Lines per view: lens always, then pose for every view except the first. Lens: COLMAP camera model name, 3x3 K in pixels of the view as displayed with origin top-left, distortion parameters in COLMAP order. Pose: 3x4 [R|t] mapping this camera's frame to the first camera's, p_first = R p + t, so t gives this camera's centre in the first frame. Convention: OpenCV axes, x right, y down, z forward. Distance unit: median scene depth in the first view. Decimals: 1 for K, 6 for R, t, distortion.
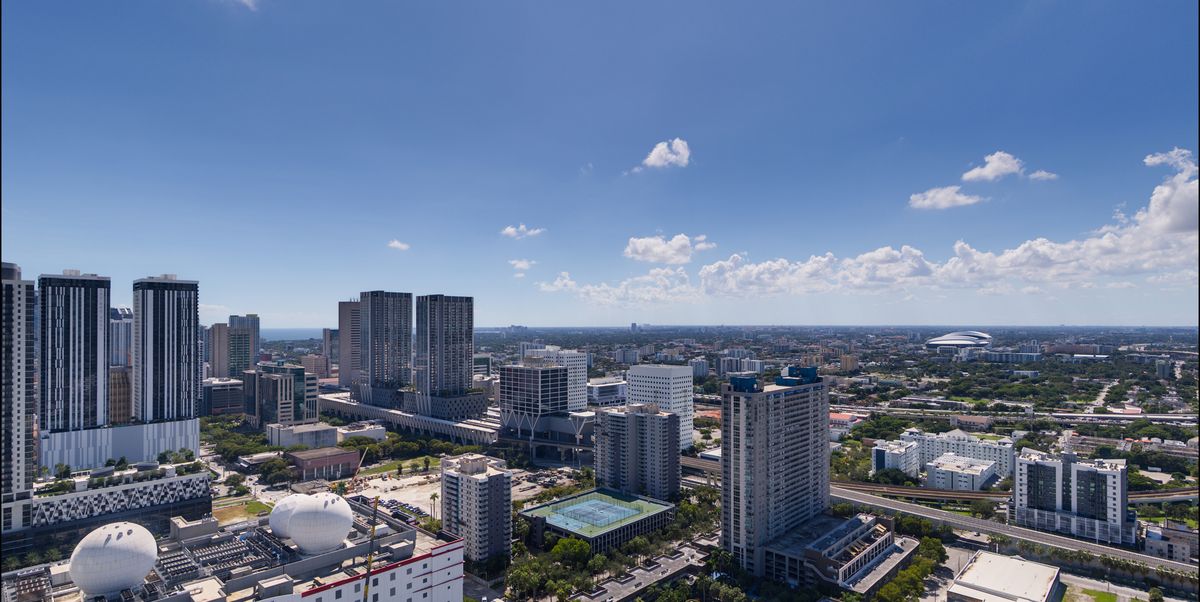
lens RADIAL K [[598.2, 0, 597.3], [0, 598.2, 316.0], [0, 0, 1]] dist [-0.001582, -0.000136]
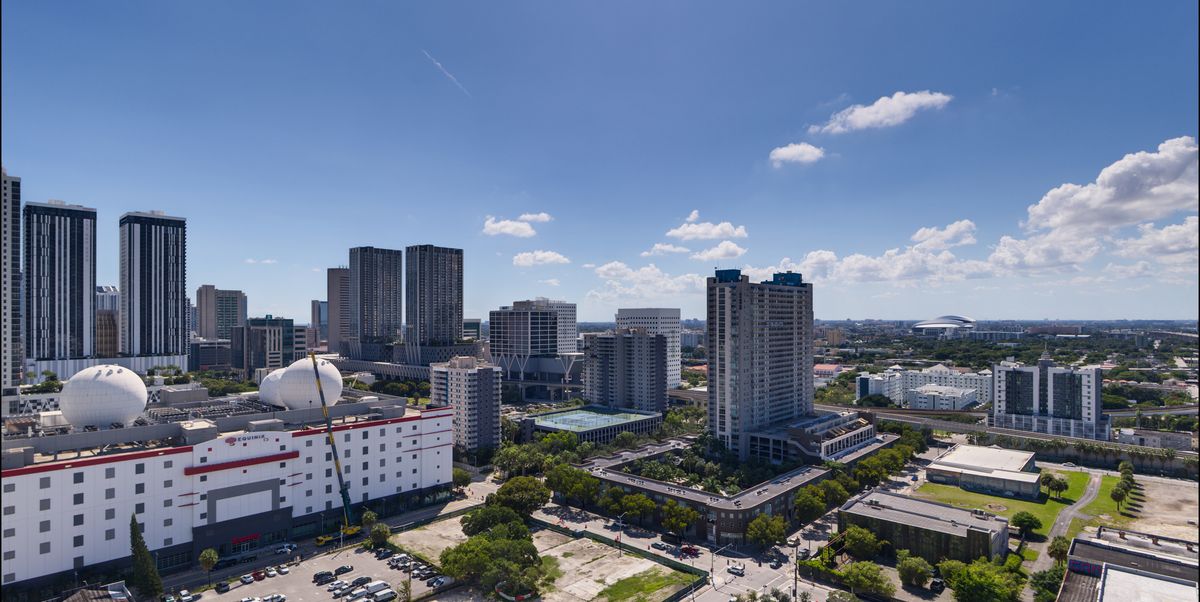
lens RADIAL K [[598.2, 0, 596.8], [0, 598.2, 315.8], [0, 0, 1]] dist [-0.001582, -0.000136]
pose [[0.999875, 0.000101, 0.015797, 0.002283], [-0.000198, 0.999981, 0.006180, 0.104227], [-0.015796, -0.006182, 0.999856, -0.008380]]
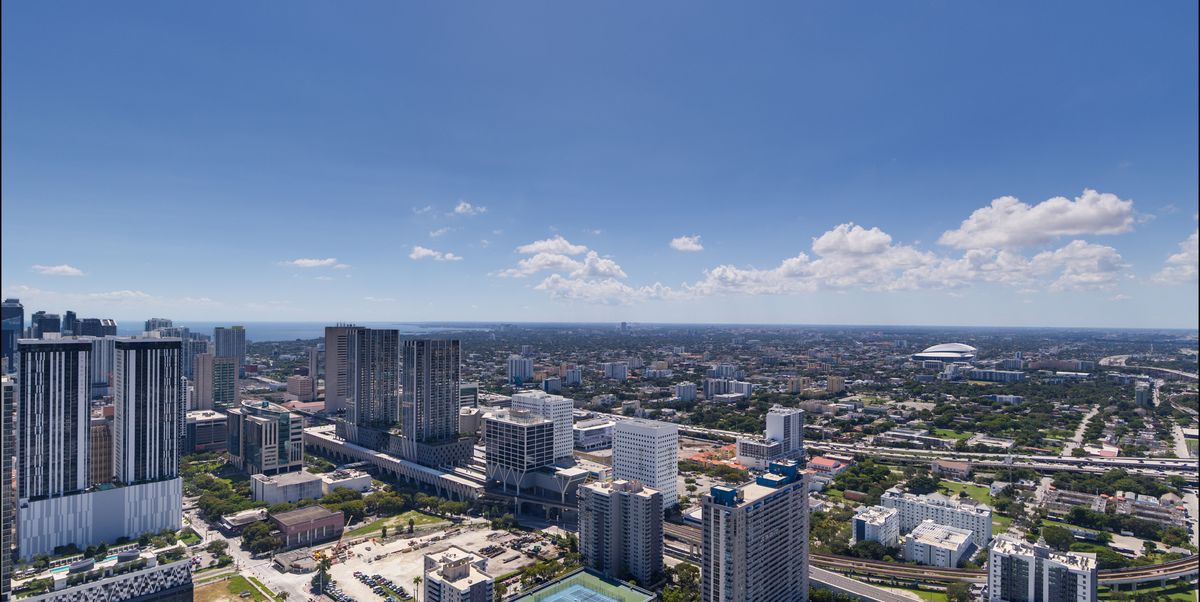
lens RADIAL K [[598.2, 0, 597.9], [0, 598.2, 315.2], [0, 0, 1]] dist [-0.001582, -0.000136]
pose [[0.999818, 0.009169, 0.016733, 0.007118], [-0.009288, 0.999932, 0.007014, -0.117457], [-0.016667, -0.007168, 0.999835, -0.003708]]
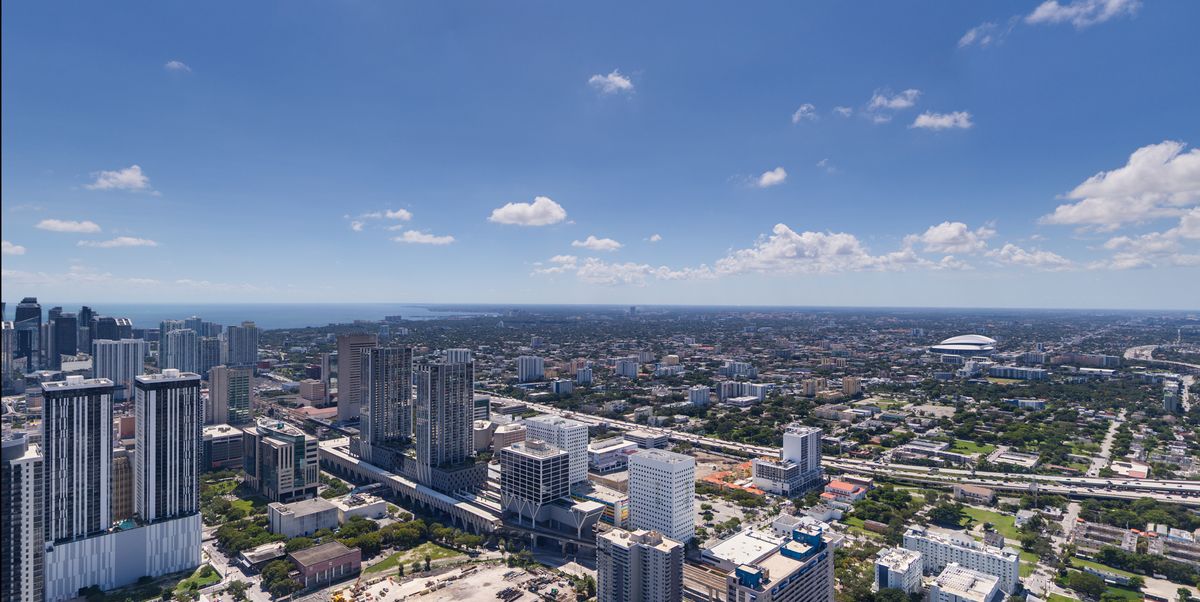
lens RADIAL K [[598.2, 0, 592.0], [0, 598.2, 301.0], [0, 0, 1]] dist [-0.001582, -0.000136]
pose [[0.999941, 0.005846, -0.009171, -0.004306], [-0.005706, 0.999868, 0.015240, -0.213385], [0.009259, -0.015187, 0.999842, 0.009191]]
